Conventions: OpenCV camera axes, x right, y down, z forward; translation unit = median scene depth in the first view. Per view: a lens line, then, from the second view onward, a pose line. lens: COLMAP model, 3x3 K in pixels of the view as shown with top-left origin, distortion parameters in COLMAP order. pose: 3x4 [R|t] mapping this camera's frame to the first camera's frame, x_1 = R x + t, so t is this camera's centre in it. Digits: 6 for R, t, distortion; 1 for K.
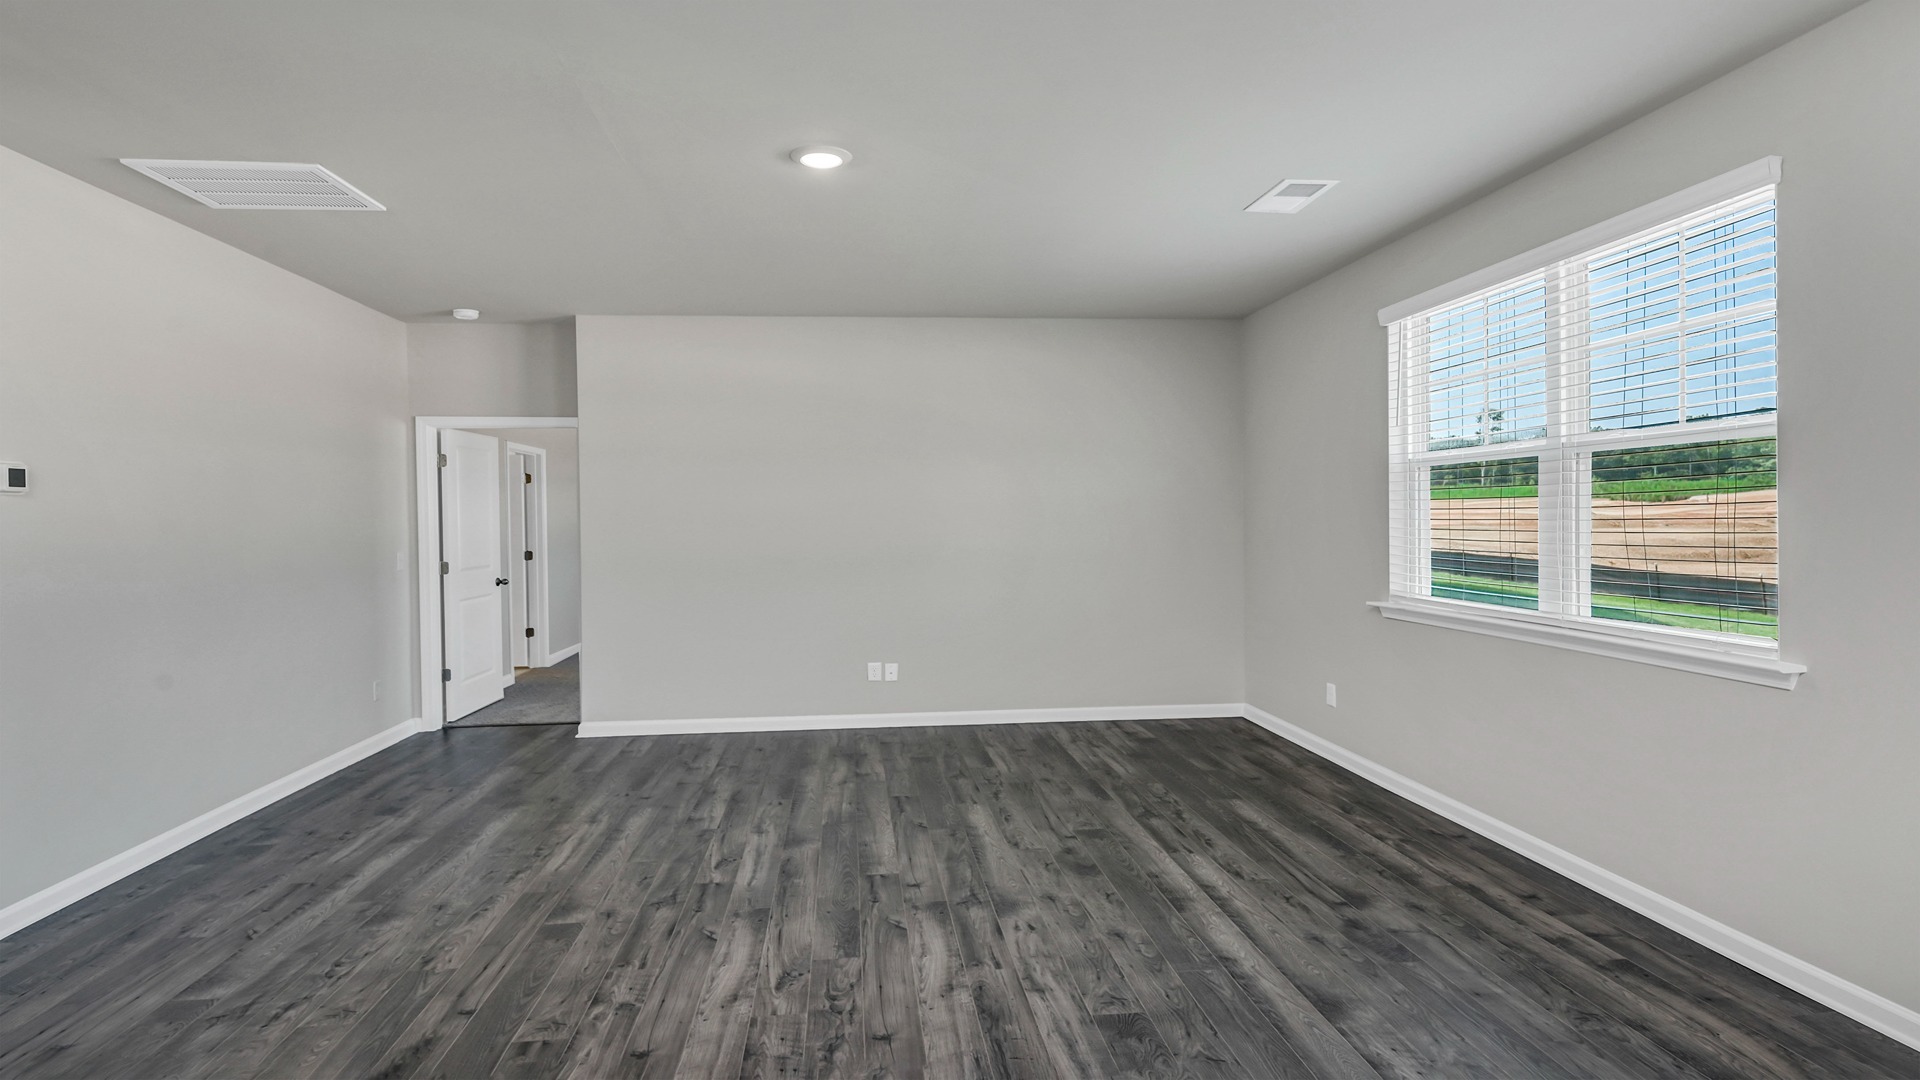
lens RADIAL K [[1036.2, 0, 948.2], [0, 1036.2, 535.5], [0, 0, 1]] dist [0.001677, -0.001061]
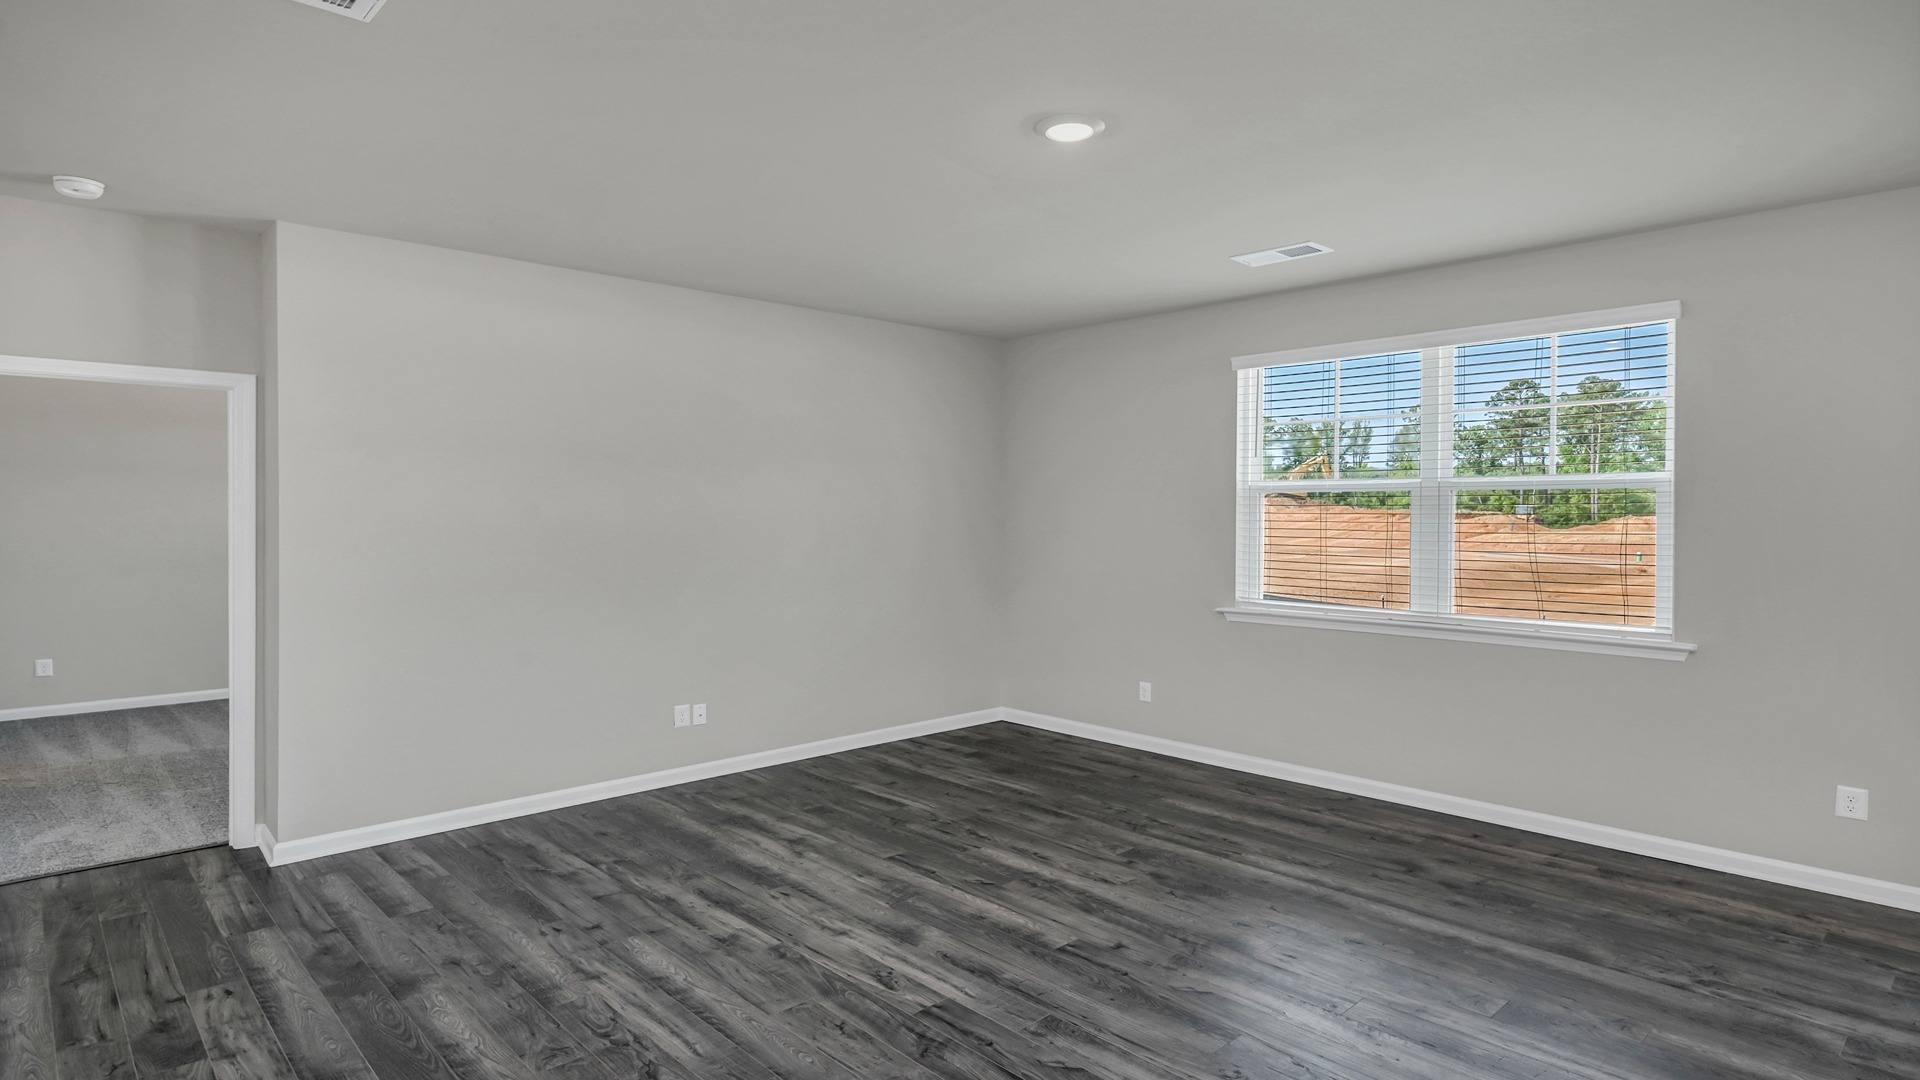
lens RADIAL K [[1031.6, 0, 960.3], [0, 1031.6, 519.7], [0, 0, 1]] dist [0.004628, -0.000248]
pose [[0.786527, 0.007762, 0.617508, -0.688328], [-0.000751, 0.999932, -0.011613, -0.027099], [-0.617556, 0.008670, 0.786479, 0.357542]]
